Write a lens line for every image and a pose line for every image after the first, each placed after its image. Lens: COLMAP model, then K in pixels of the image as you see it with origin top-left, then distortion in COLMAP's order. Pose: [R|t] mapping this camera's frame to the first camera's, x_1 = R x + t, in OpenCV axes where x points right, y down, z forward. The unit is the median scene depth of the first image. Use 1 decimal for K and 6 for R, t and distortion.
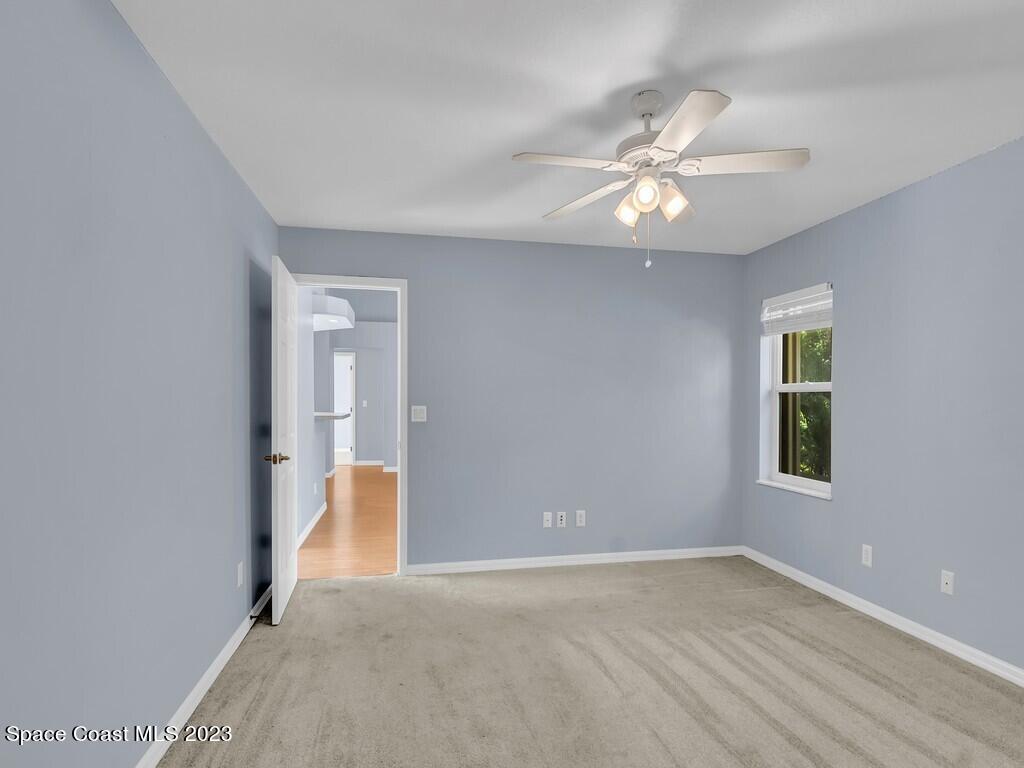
lens RADIAL K [[506.2, 0, 505.3], [0, 506.2, 380.9], [0, 0, 1]] dist [-0.000296, 0.000924]
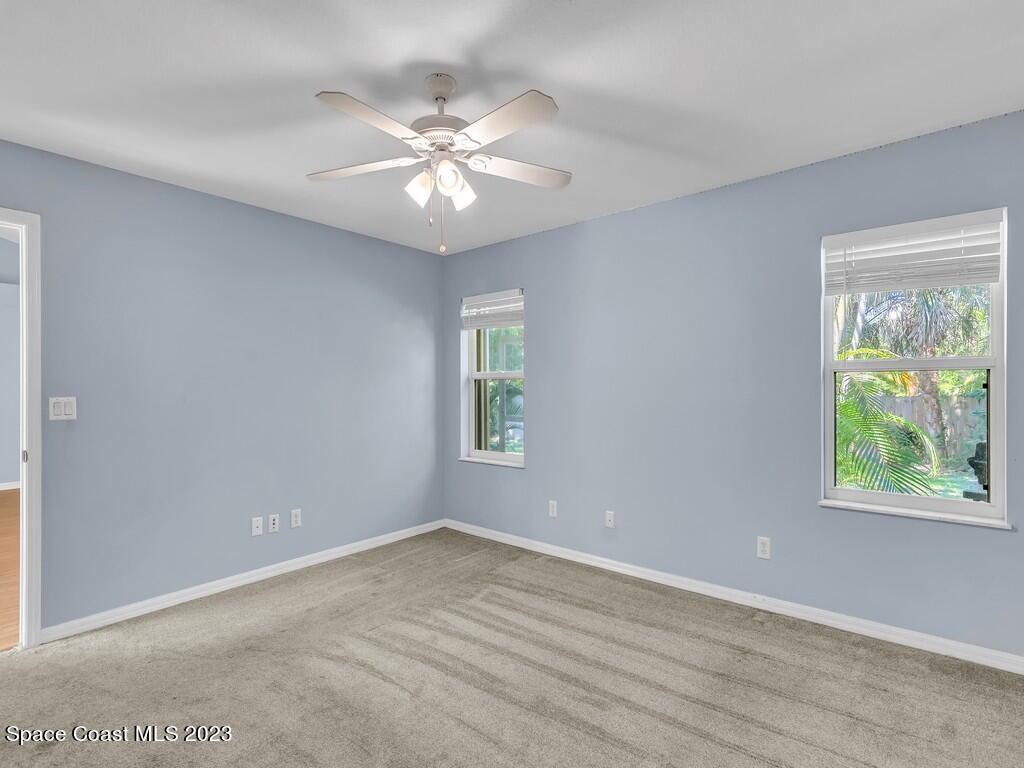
lens RADIAL K [[494.7, 0, 498.5], [0, 494.7, 368.4], [0, 0, 1]] dist [0.000882, 0.000523]
pose [[0.793151, 0.015736, 0.608822, -0.158660], [-0.015025, 0.999867, -0.006270, 0.005891], [-0.608840, -0.004174, 0.793282, 0.119302]]
